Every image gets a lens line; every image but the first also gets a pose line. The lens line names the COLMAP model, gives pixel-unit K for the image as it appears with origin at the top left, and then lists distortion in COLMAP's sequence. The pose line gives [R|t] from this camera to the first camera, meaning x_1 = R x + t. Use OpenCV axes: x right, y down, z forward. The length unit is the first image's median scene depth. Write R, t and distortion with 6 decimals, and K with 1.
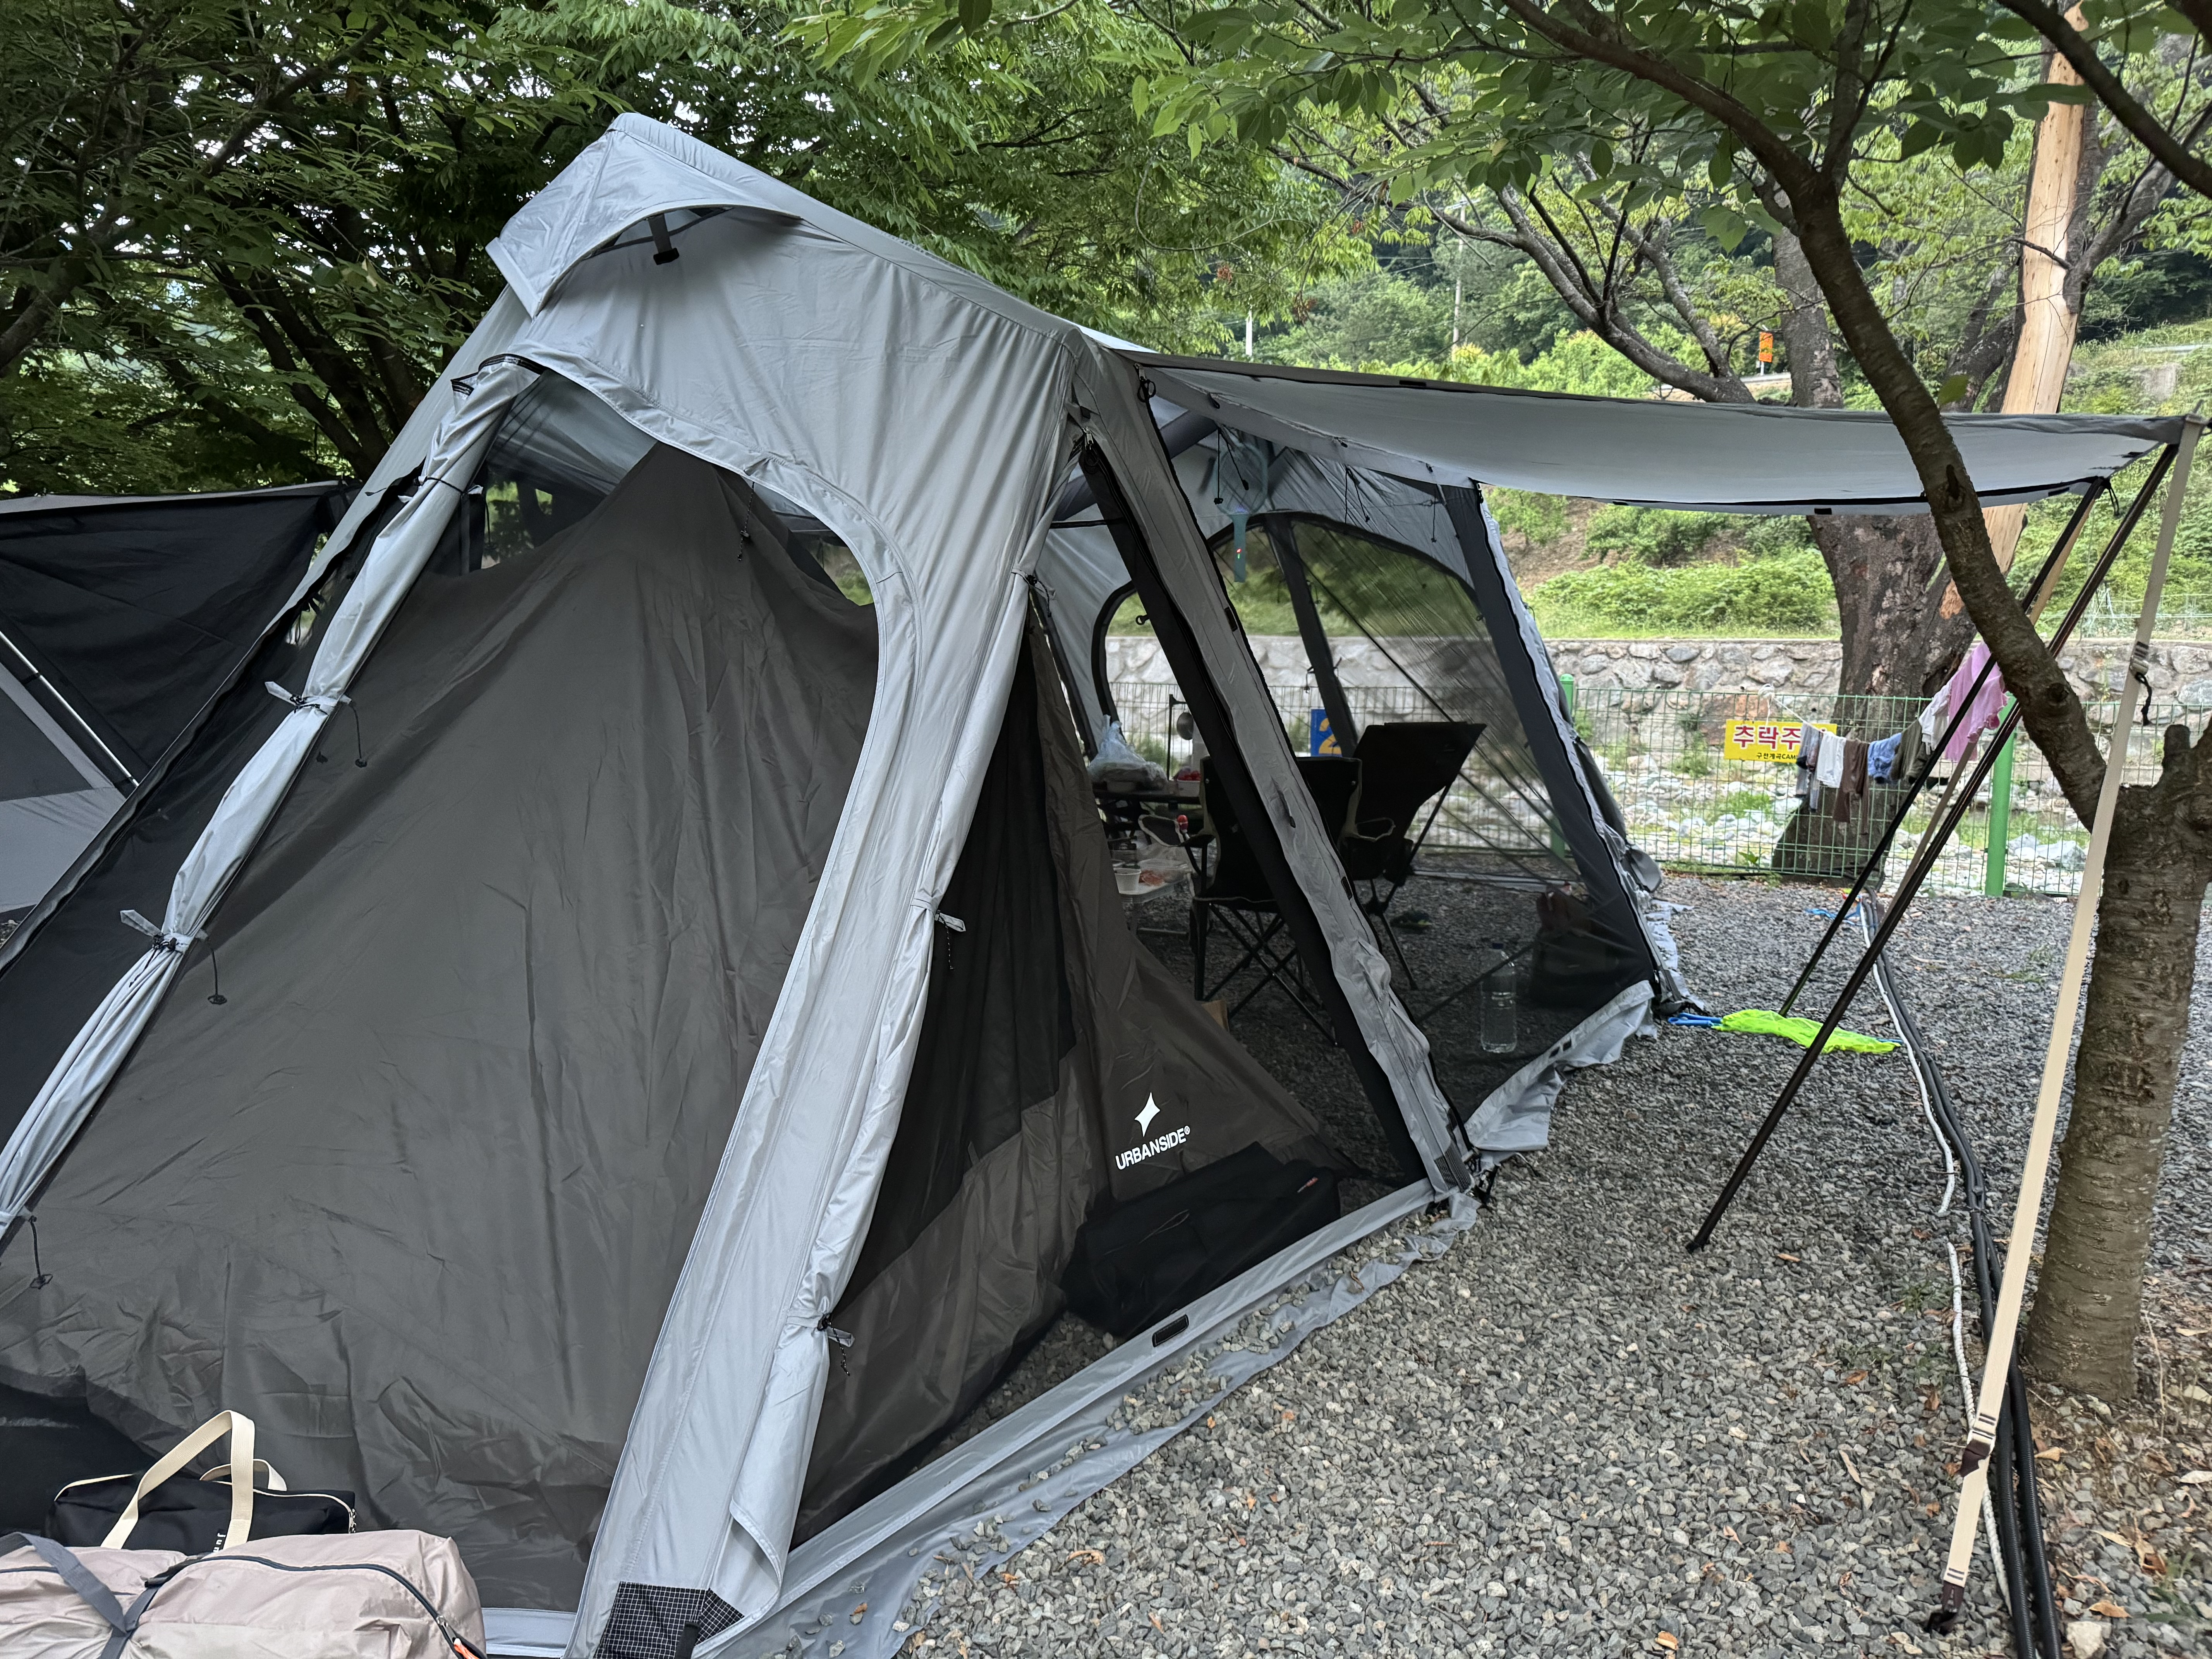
lens RADIAL K [[1614.8, 0, 1095.8], [0, 1614.8, 832.9], [0, 0, 1]] dist [0.021125, -0.034005]
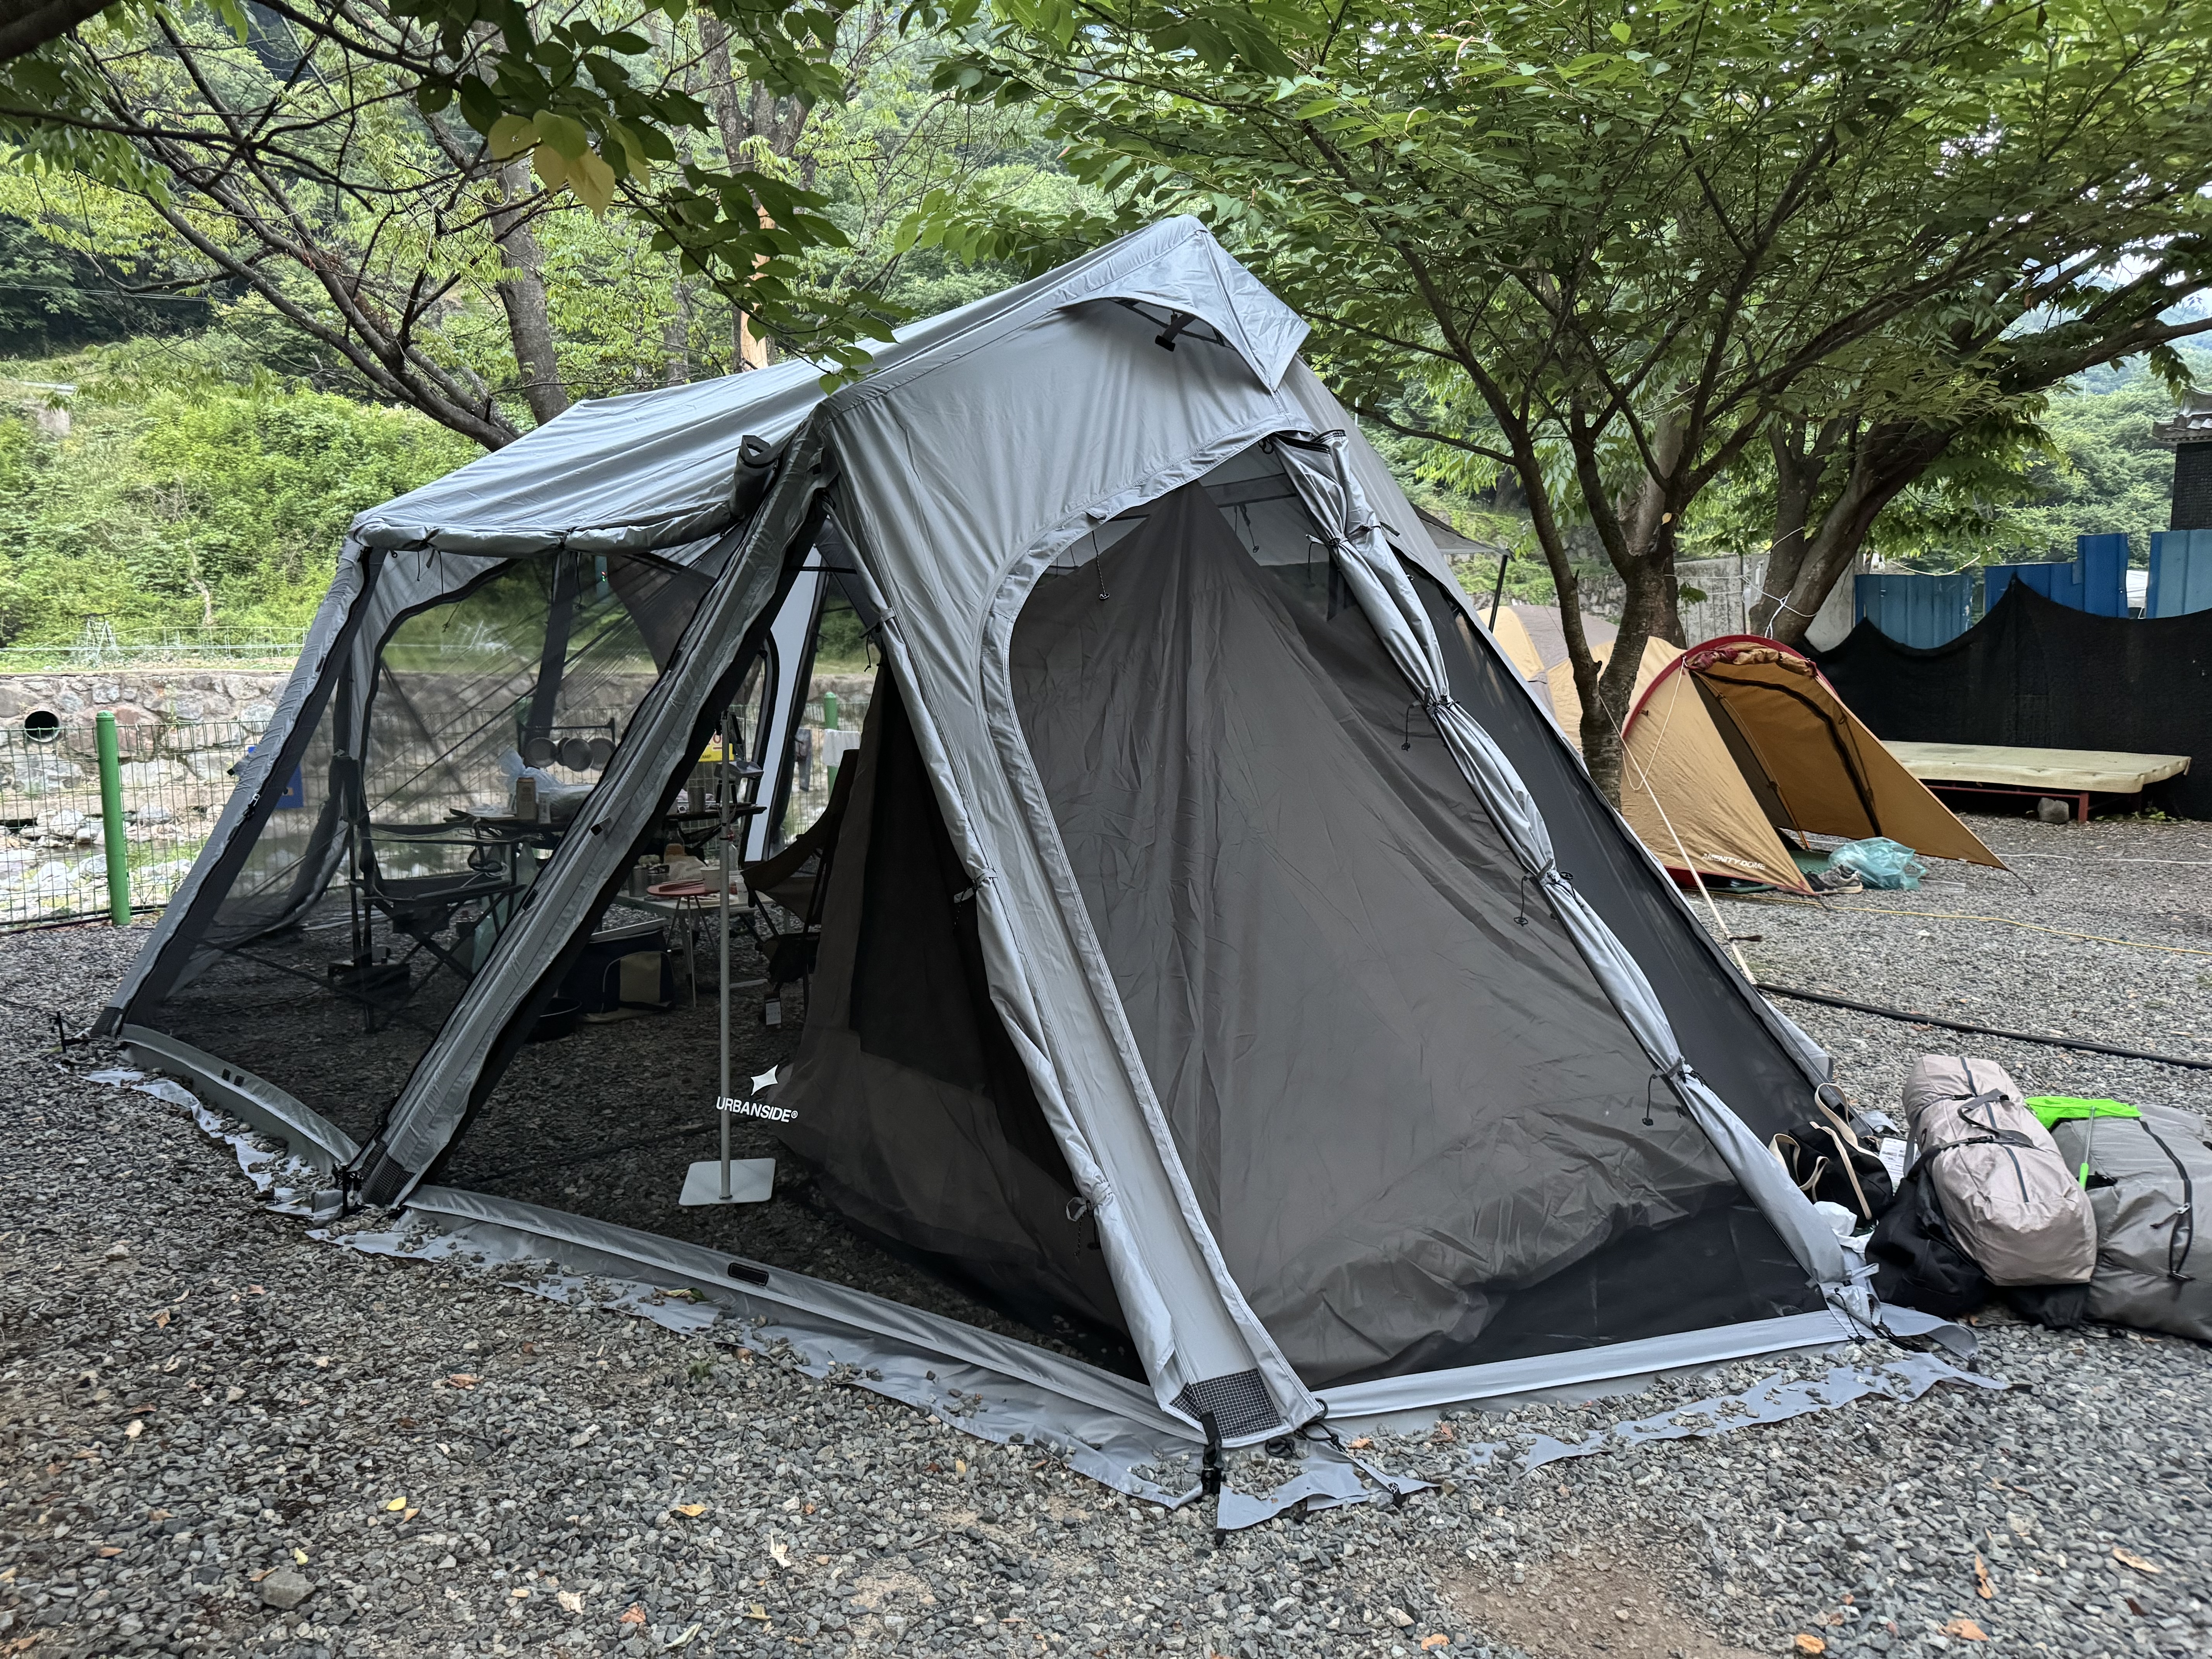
lens RADIAL K [[1614.8, 0, 1108.2], [0, 1614.8, 837.1], [0, 0, 1]] dist [0.021125, -0.034005]
pose [[0.340536, -0.112352, 0.933495, -0.574088], [0.129181, 0.989010, 0.071909, -0.036107], [-0.931315, 0.096102, 0.351308, 0.290154]]
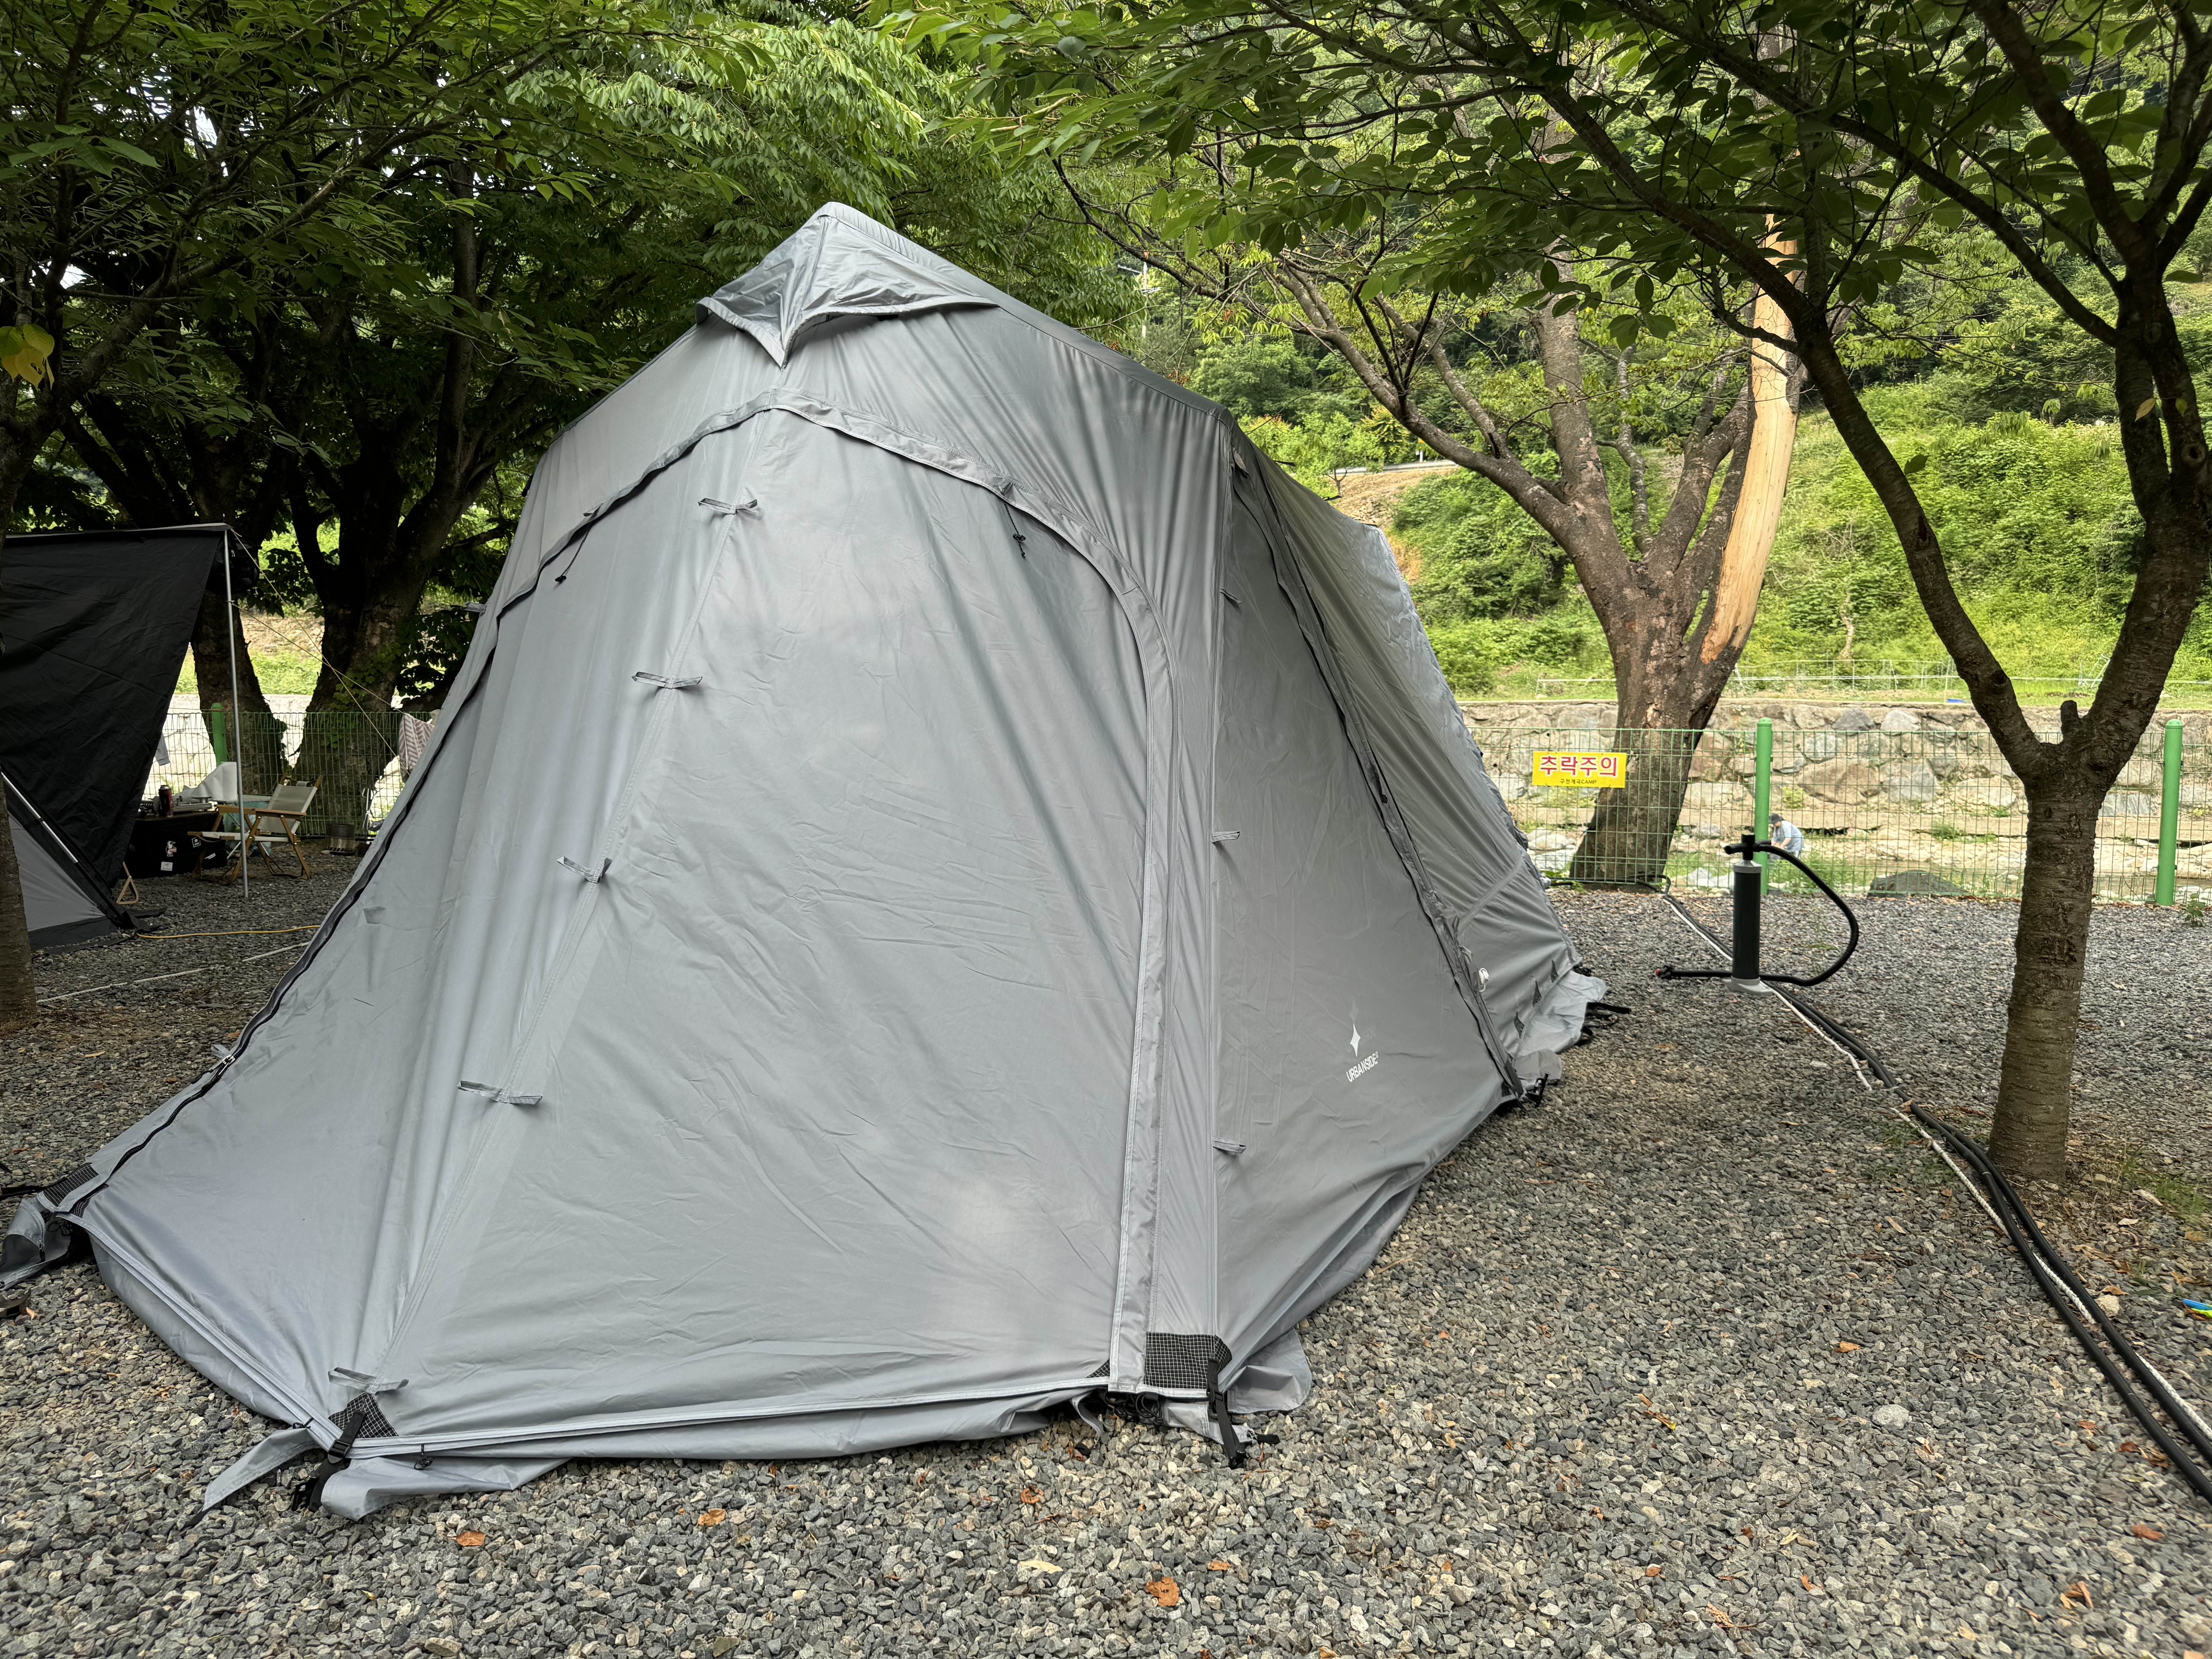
lens RADIAL K [[1614.8, 0, 1106.7], [0, 1614.8, 829.4], [0, 0, 1]] dist [0.021125, -0.034005]
pose [[0.980124, -0.017738, 0.197590, -0.136302], [0.026474, 0.998781, -0.041659, 0.025628], [-0.196610, 0.046062, 0.979399, -0.067238]]
